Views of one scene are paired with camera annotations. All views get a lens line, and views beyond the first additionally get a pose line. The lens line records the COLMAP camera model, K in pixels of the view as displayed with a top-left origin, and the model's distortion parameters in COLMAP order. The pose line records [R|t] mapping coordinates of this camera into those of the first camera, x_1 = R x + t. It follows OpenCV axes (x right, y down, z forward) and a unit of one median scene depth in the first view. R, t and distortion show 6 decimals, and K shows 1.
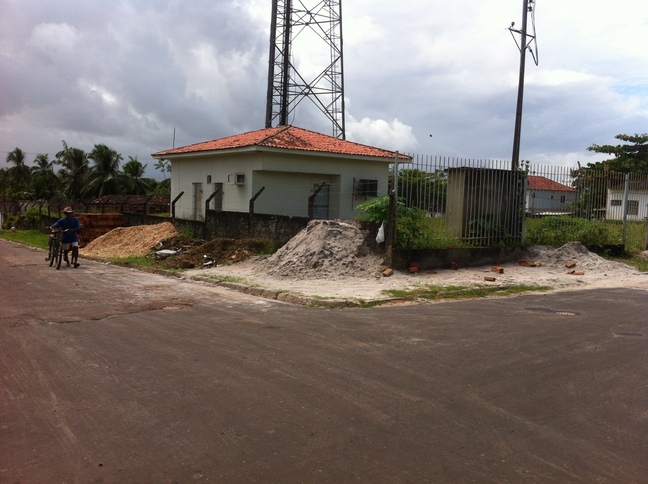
lens RADIAL K [[620.3, 0, 343.3], [0, 620.3, 258.7], [0, 0, 1]] dist [0.095752, -0.273806]
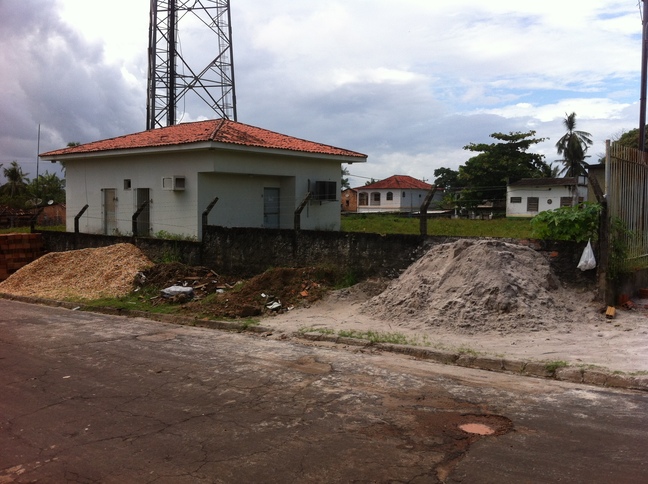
lens RADIAL K [[620.3, 0, 343.3], [0, 620.3, 258.7], [0, 0, 1]] dist [0.095752, -0.273806]
pose [[0.968810, -0.048391, 0.243034, -0.140828], [0.048629, 0.998804, 0.005023, -0.020524], [-0.242986, 0.006952, 0.970005, 0.140347]]
